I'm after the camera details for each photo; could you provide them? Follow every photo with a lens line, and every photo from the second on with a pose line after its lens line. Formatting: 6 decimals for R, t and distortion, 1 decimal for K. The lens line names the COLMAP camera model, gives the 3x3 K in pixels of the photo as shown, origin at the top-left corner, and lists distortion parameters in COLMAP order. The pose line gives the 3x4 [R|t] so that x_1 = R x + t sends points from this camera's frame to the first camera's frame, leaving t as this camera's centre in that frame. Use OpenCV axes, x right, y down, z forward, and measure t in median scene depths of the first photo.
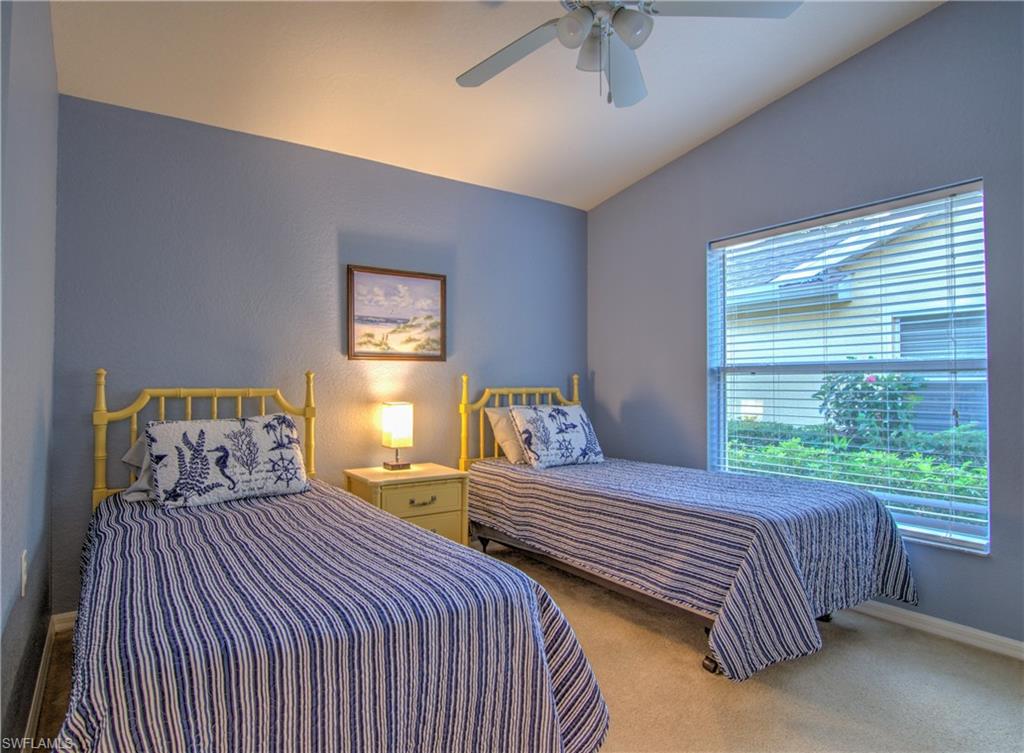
lens RADIAL K [[621.3, 0, 510.9], [0, 621.3, 371.9], [0, 0, 1]] dist [-0.002290, -0.002512]
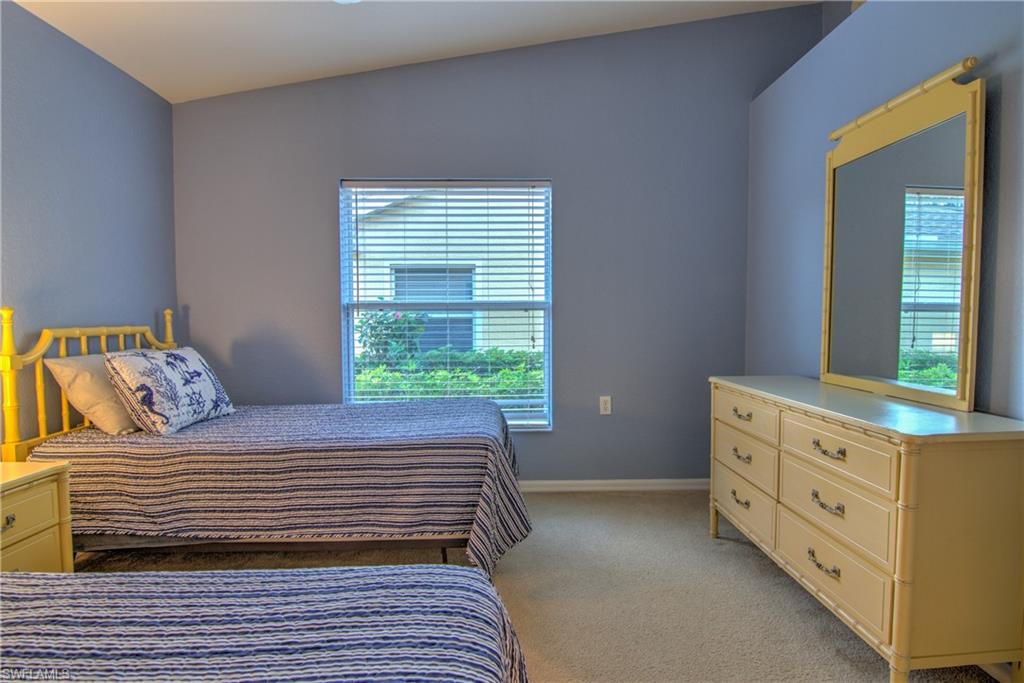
lens RADIAL K [[499.5, 0, 523.1], [0, 499.5, 342.3], [0, 0, 1]] dist [-0.001559, -0.014407]
pose [[0.516794, -0.044580, 0.854948, -0.238689], [-0.011286, 0.998202, 0.058872, 0.004269], [-0.856036, -0.040074, 0.515361, 0.325491]]
